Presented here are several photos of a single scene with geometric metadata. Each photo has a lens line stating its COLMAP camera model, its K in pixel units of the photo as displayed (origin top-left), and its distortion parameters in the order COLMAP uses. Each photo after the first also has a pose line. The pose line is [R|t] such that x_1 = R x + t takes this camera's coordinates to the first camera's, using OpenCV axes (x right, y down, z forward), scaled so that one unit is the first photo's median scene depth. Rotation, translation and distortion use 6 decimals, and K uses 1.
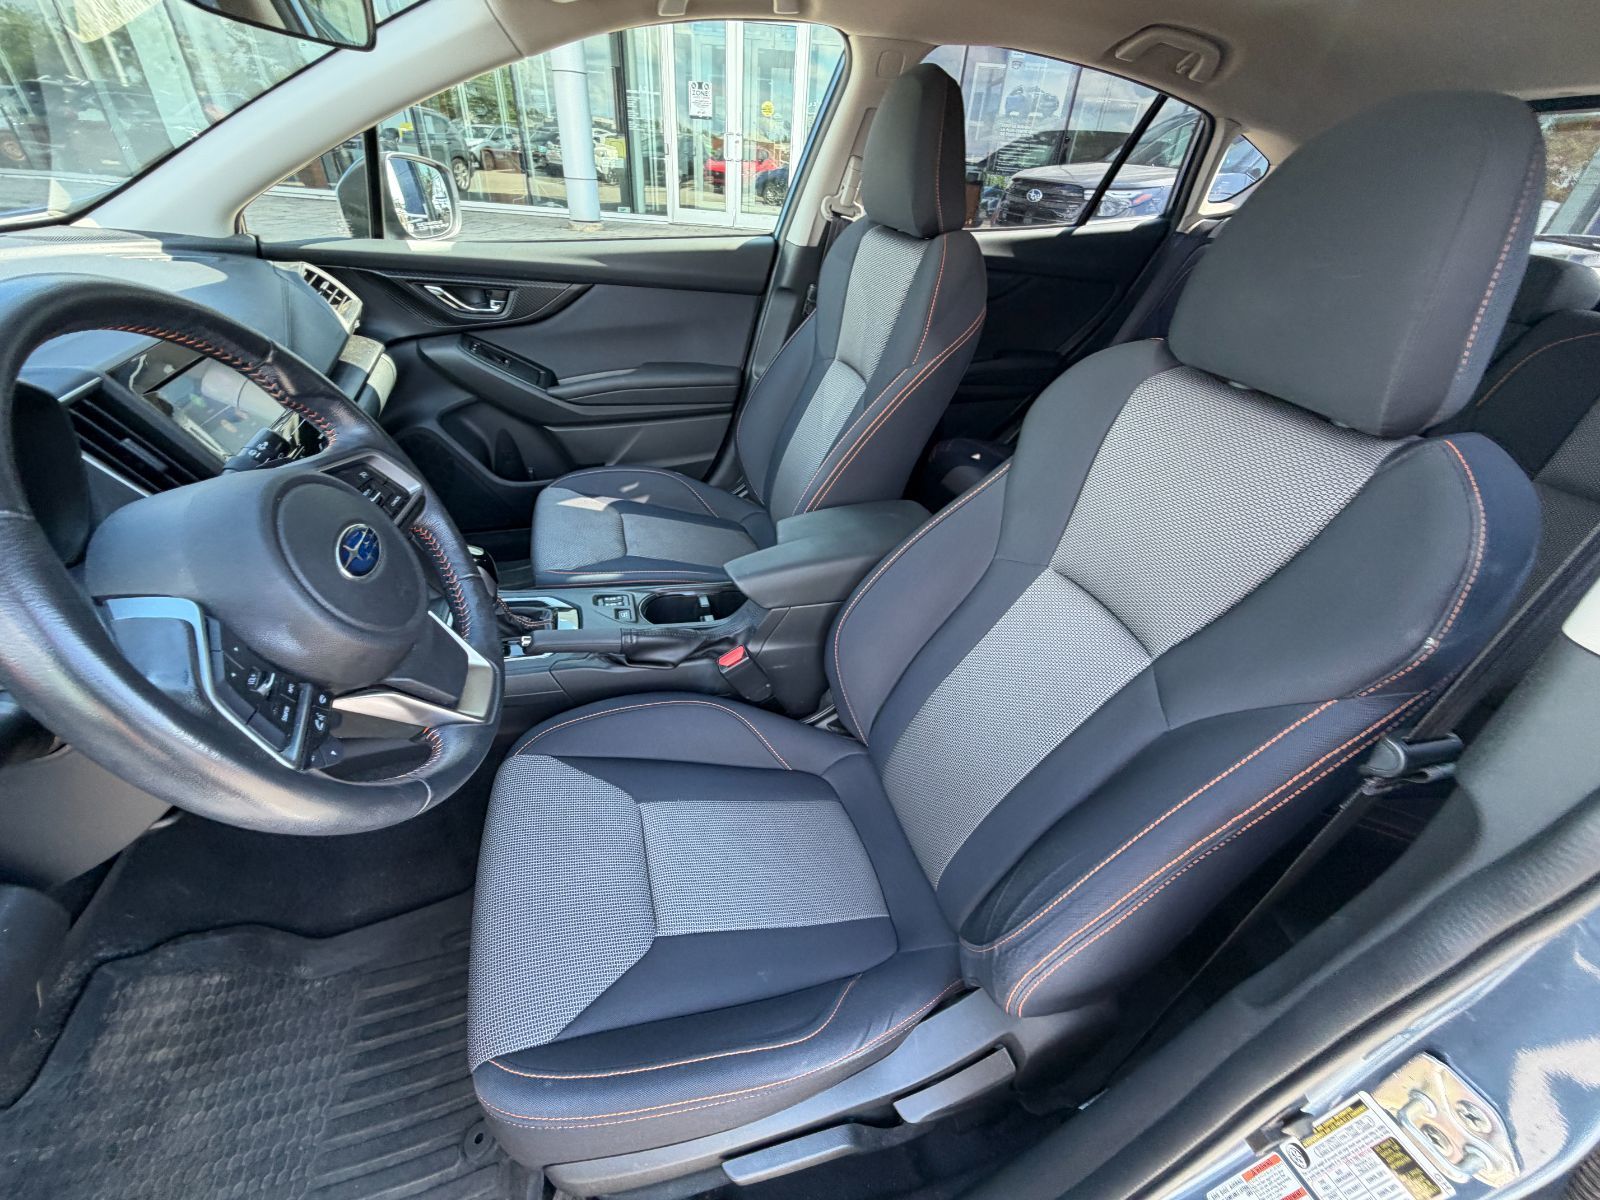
lens RADIAL K [[641.8, 0, 800.0], [0, 641.8, 600.0], [0, 0, 1]] dist [0.002714, -0.000052]
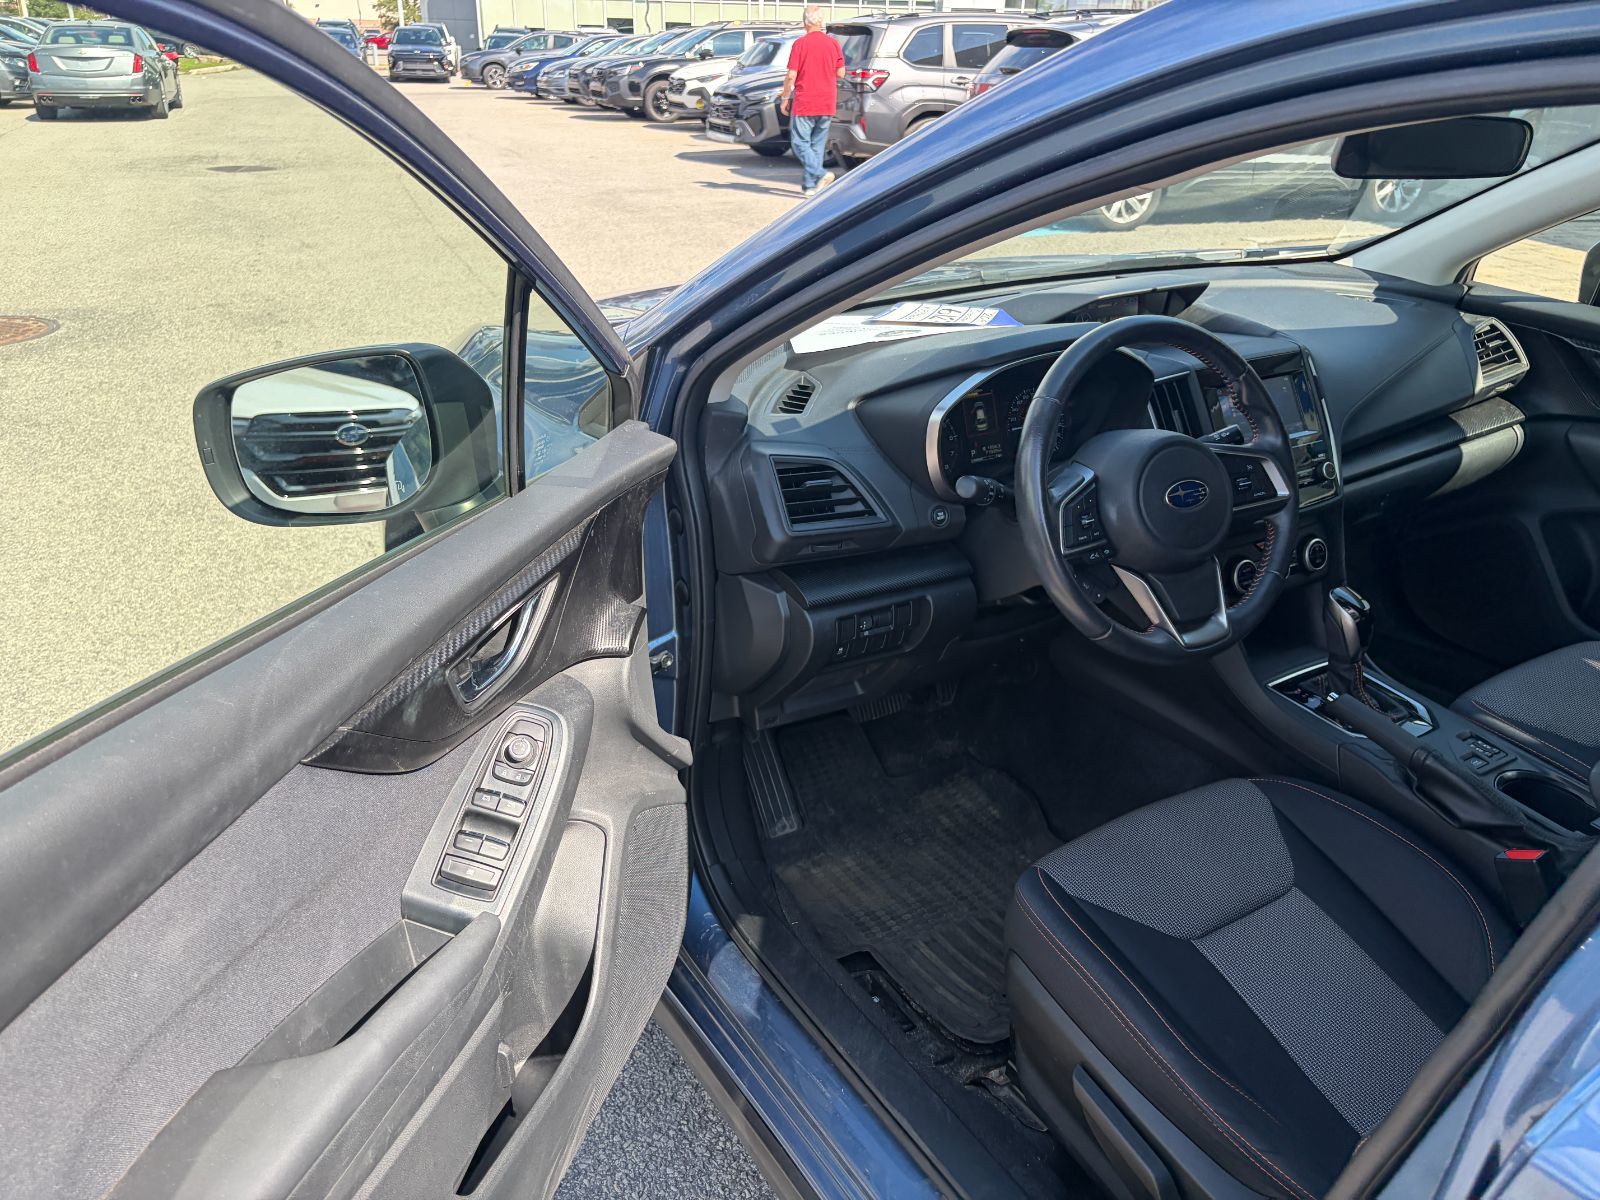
lens RADIAL K [[1217.4, 0, 795.8], [0, 1217.4, 604.7], [0, 0, 1]] dist [0.009886, -0.004482]
pose [[0.255860, 0.352007, -0.900348, 1.092190], [-0.549779, 0.819055, 0.163988, 0.107649], [0.795159, 0.453035, 0.403090, -0.480976]]
